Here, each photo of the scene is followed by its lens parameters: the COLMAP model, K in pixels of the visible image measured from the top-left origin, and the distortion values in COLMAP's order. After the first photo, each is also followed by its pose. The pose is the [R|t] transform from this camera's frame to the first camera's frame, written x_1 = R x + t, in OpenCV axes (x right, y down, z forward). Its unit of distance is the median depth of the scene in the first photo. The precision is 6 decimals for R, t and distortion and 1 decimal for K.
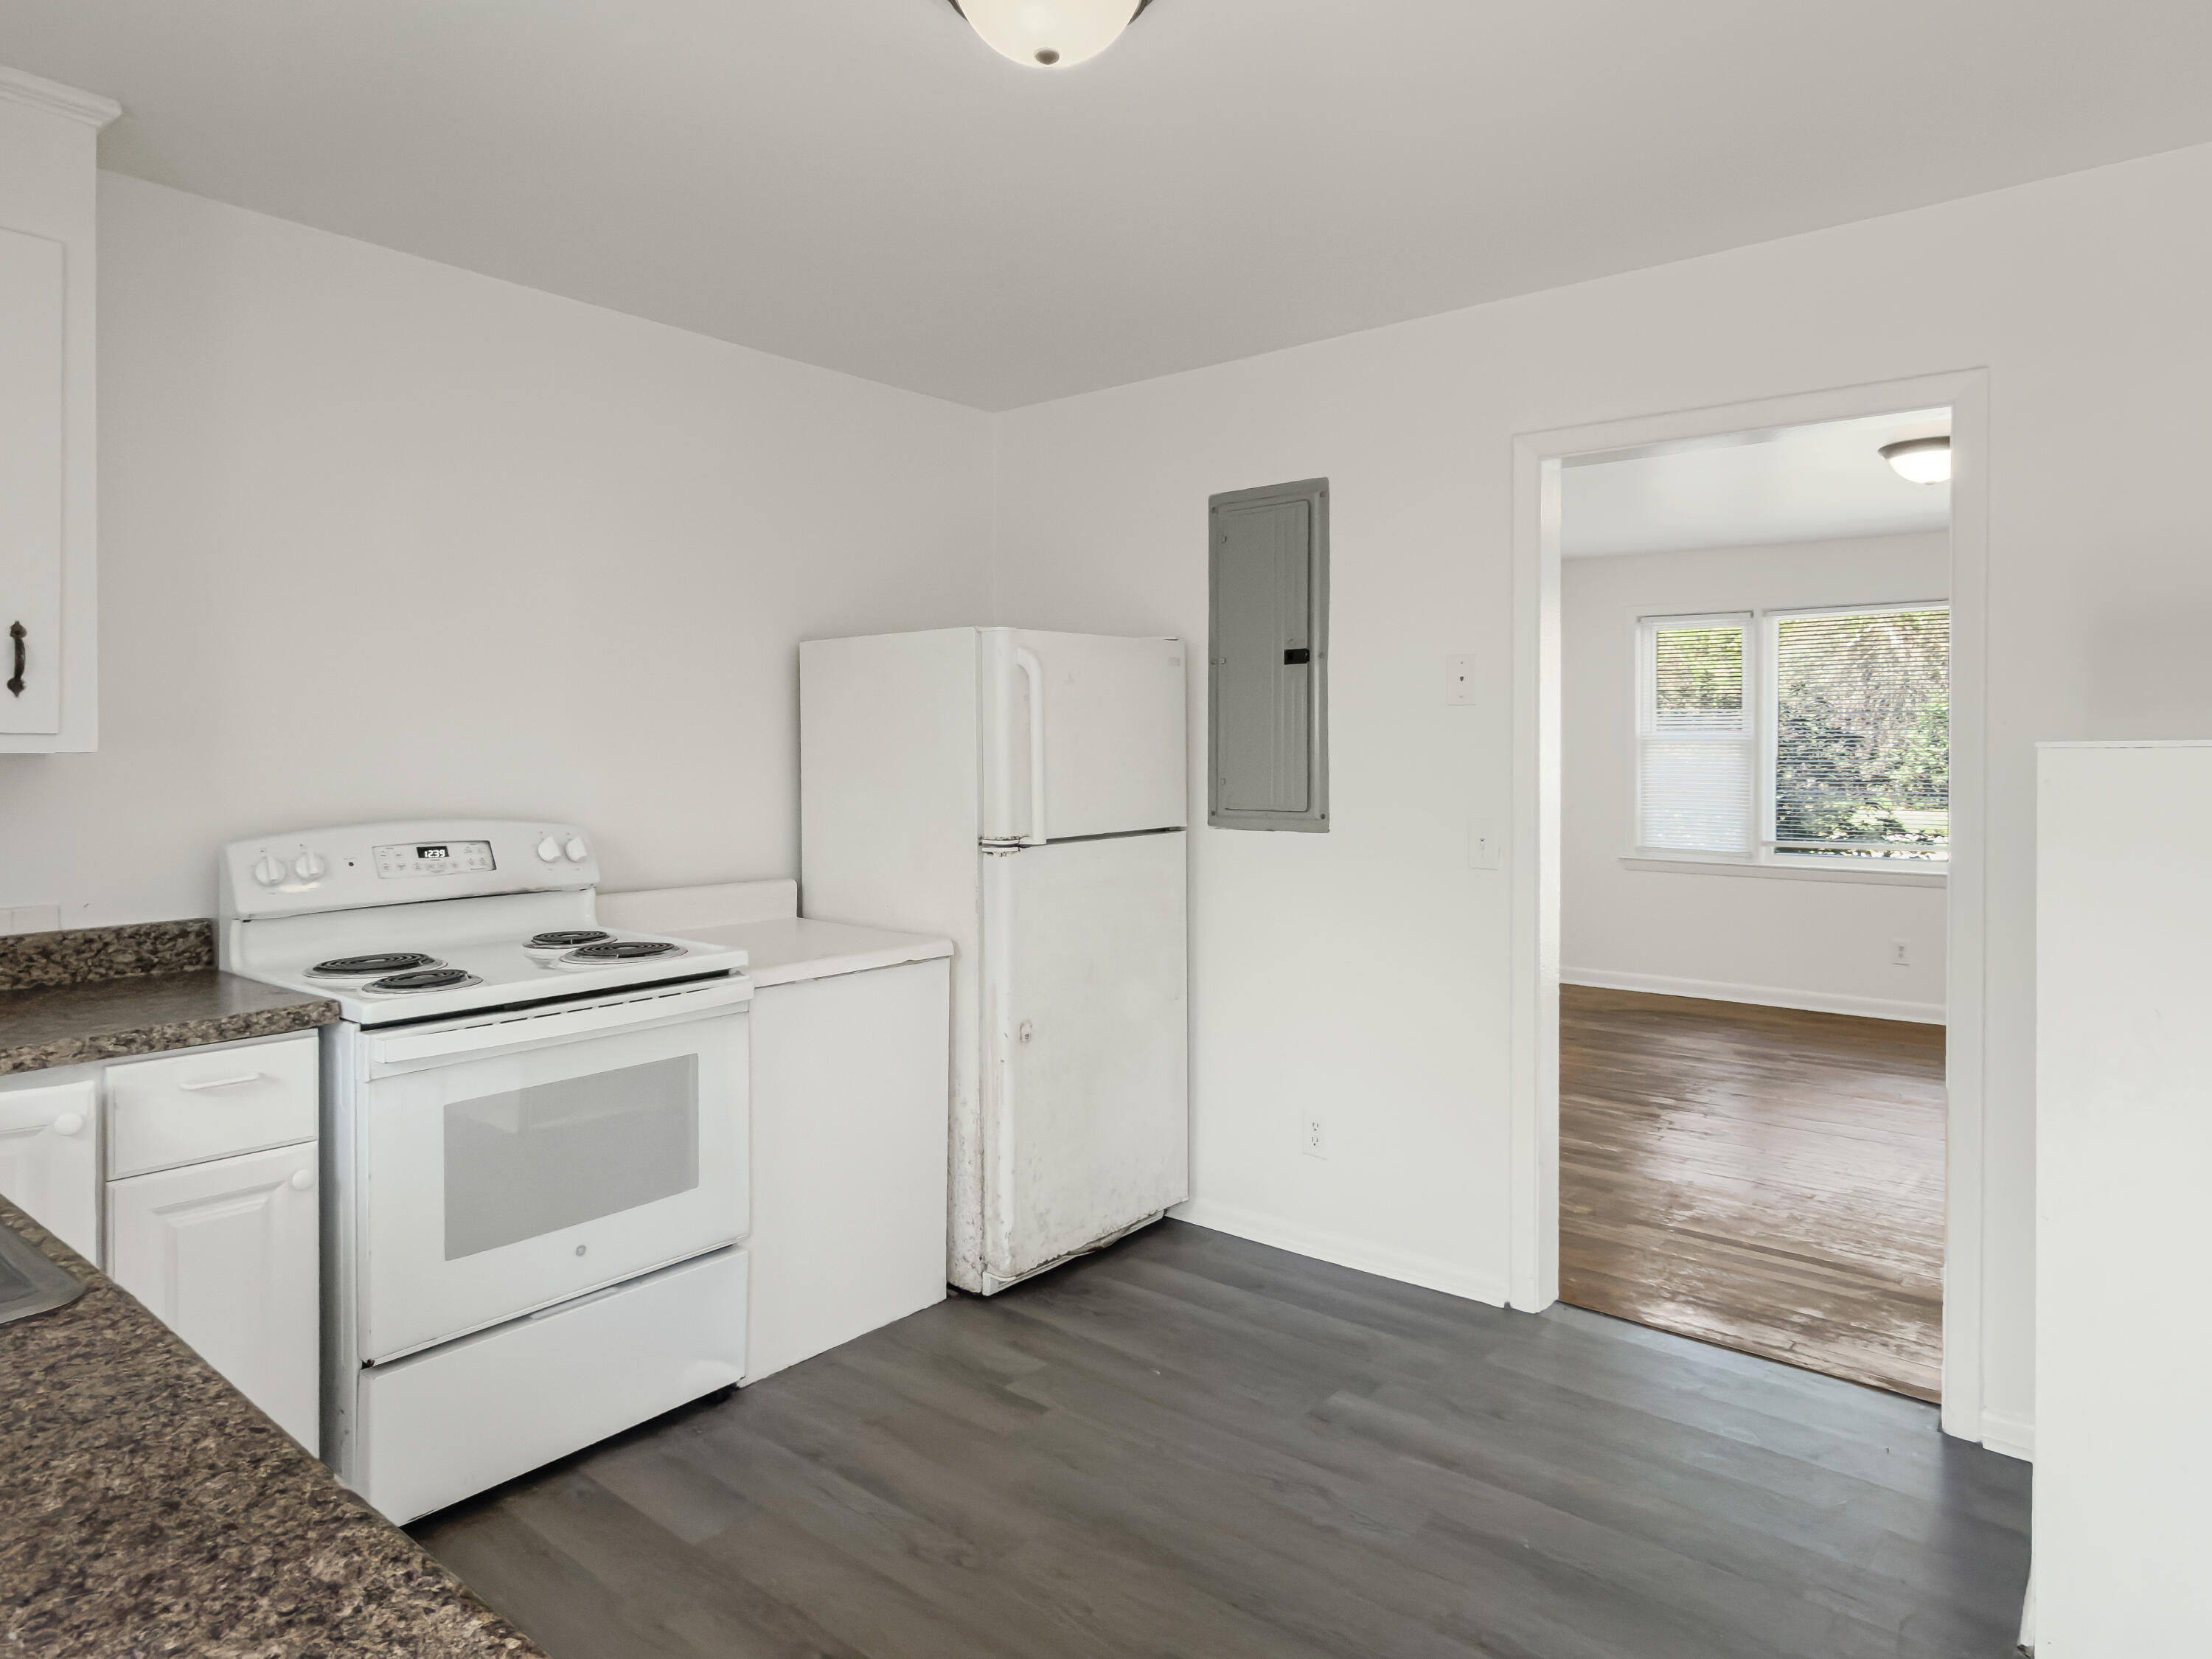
lens RADIAL K [[1327.1, 0, 1137.9], [0, 1327.1, 744.1], [0, 0, 1]] dist [0.002047, 0.001361]
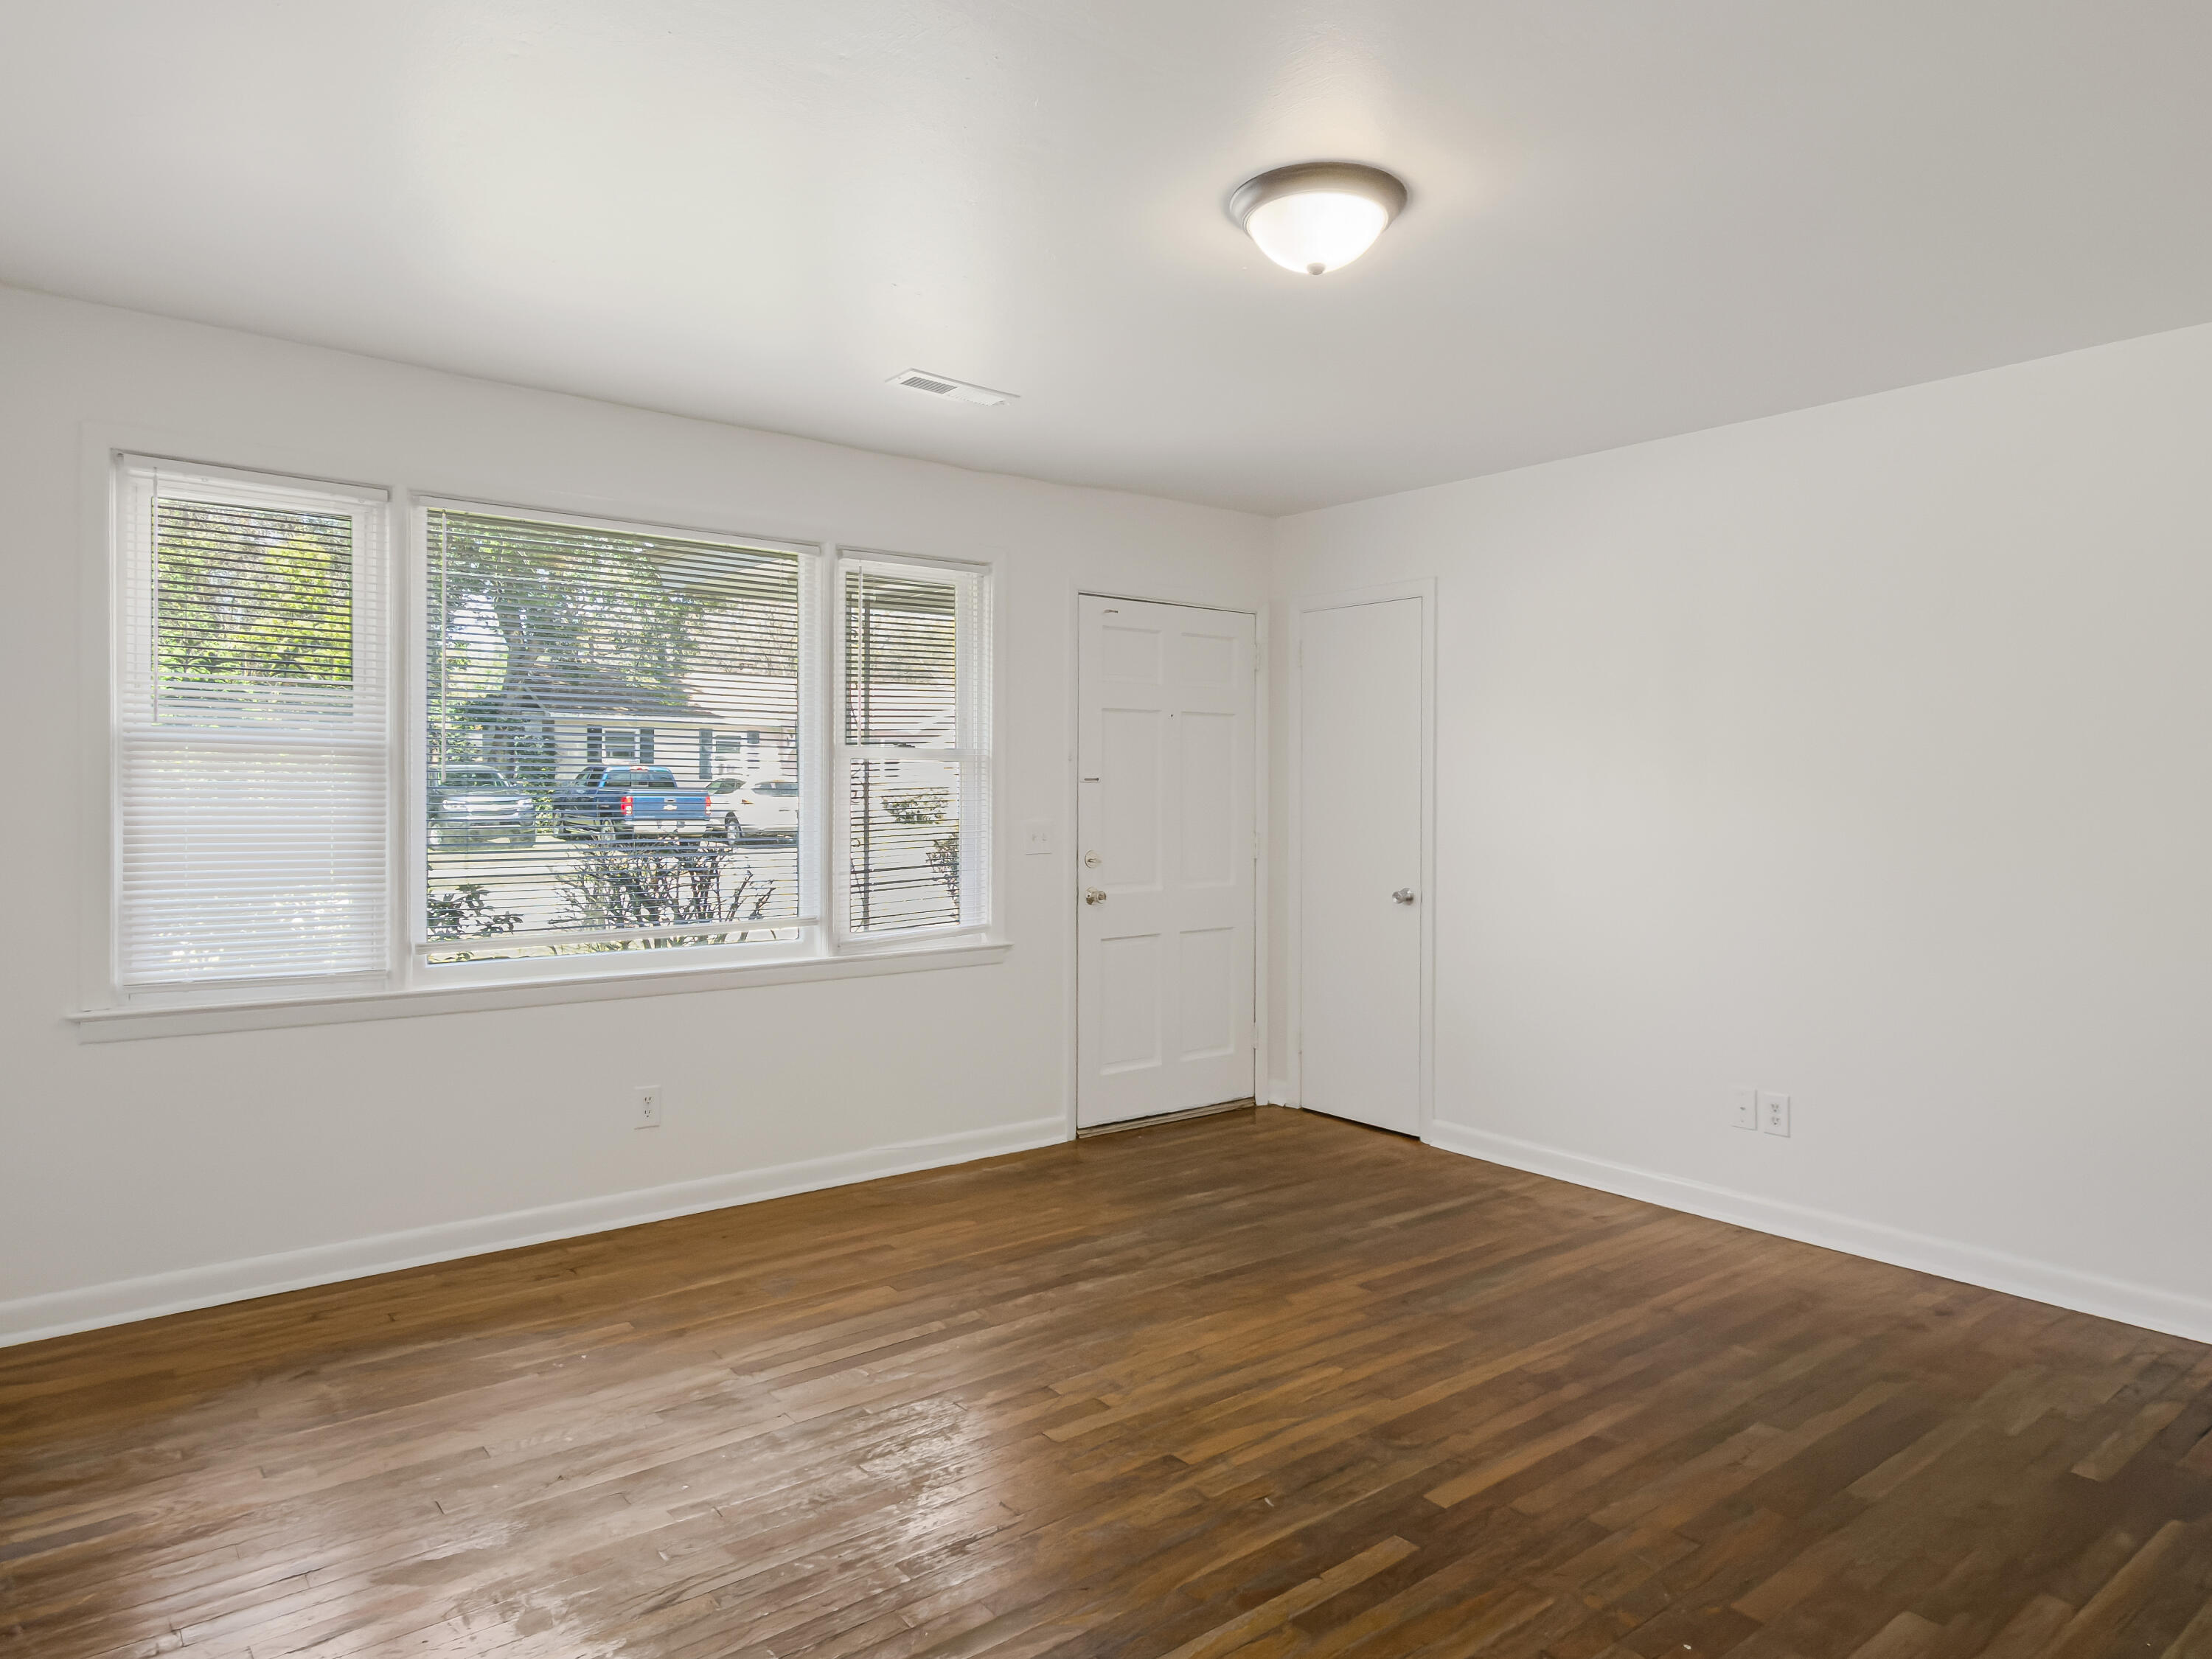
lens RADIAL K [[1362.9, 0, 1099.6], [0, 1362.9, 812.8], [0, 0, 1]] dist [0.002973, 0.000232]
pose [[0.218718, -0.013451, 0.975695, 0.043606], [-0.007513, 0.999852, 0.015469, 0.028593], [-0.975759, -0.010714, 0.218584, 1.474041]]
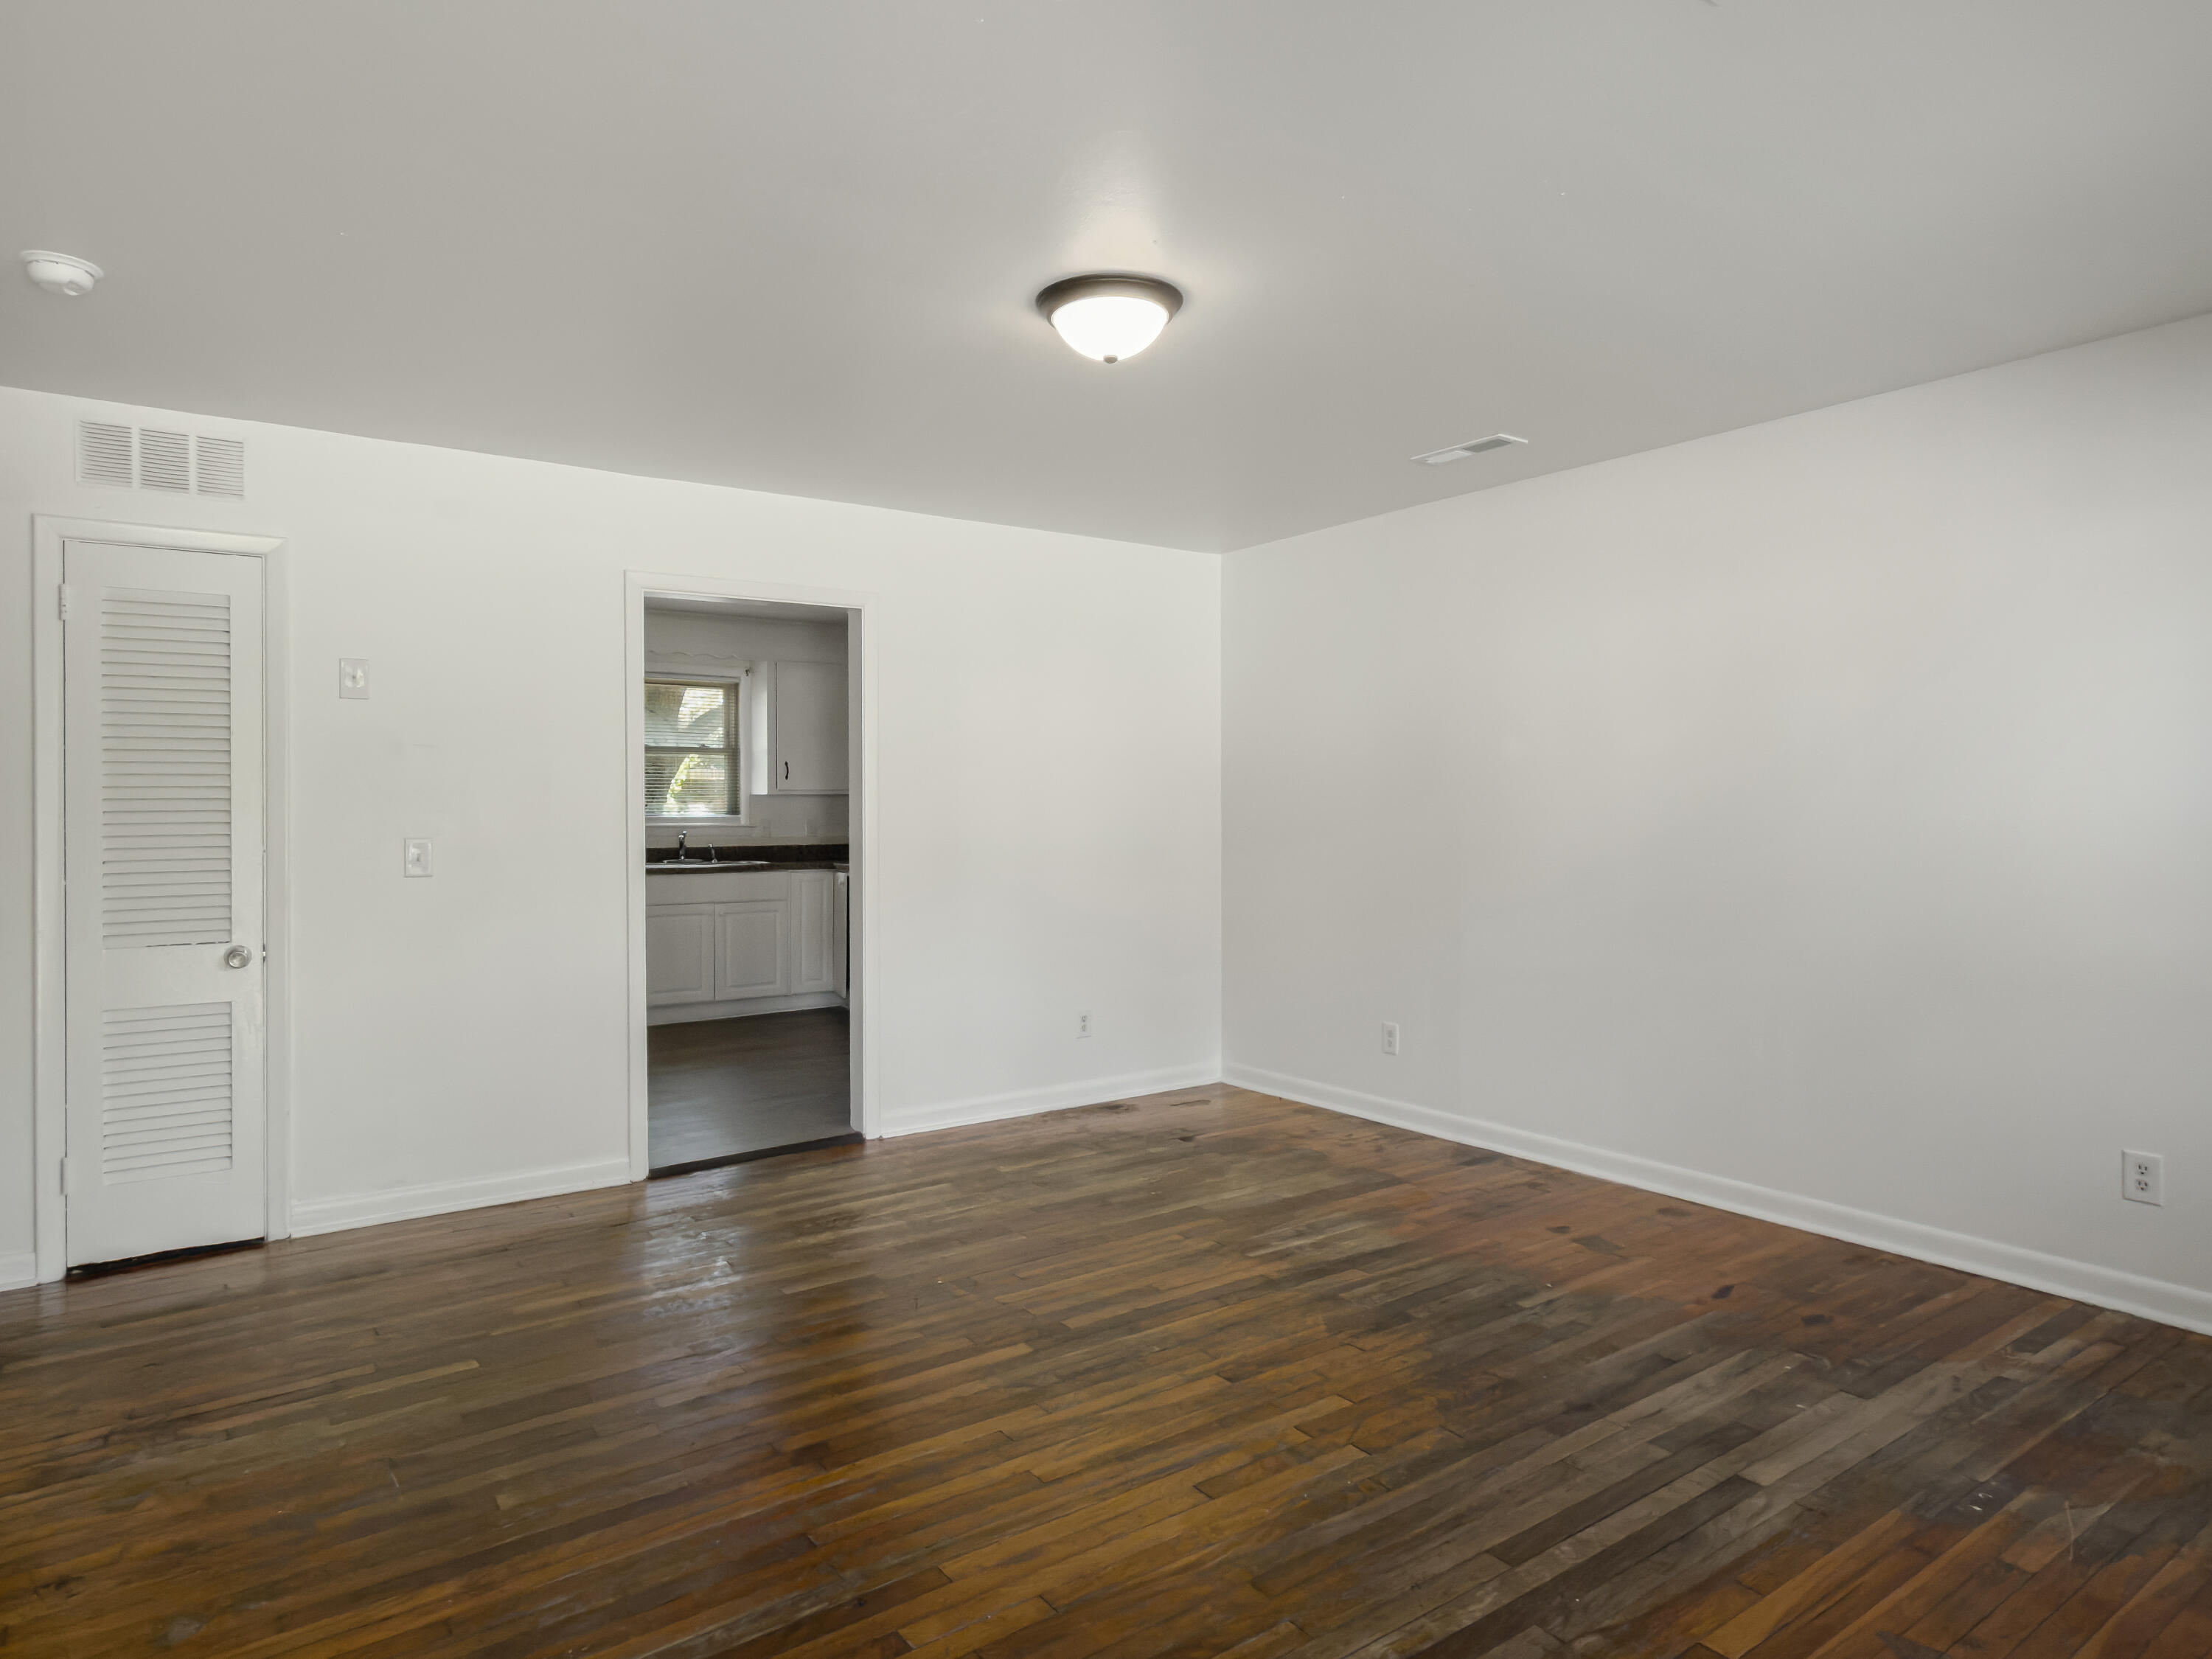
lens RADIAL K [[1327.1, 0, 1113.0], [0, 1327.1, 815.4], [0, 0, 1]] dist [0.002047, 0.001361]
pose [[-0.252975, 0.009002, -0.967431, 1.865113], [0.007173, 0.999947, 0.007429, 0.033503], [0.967446, -0.005060, -0.253026, 1.779843]]
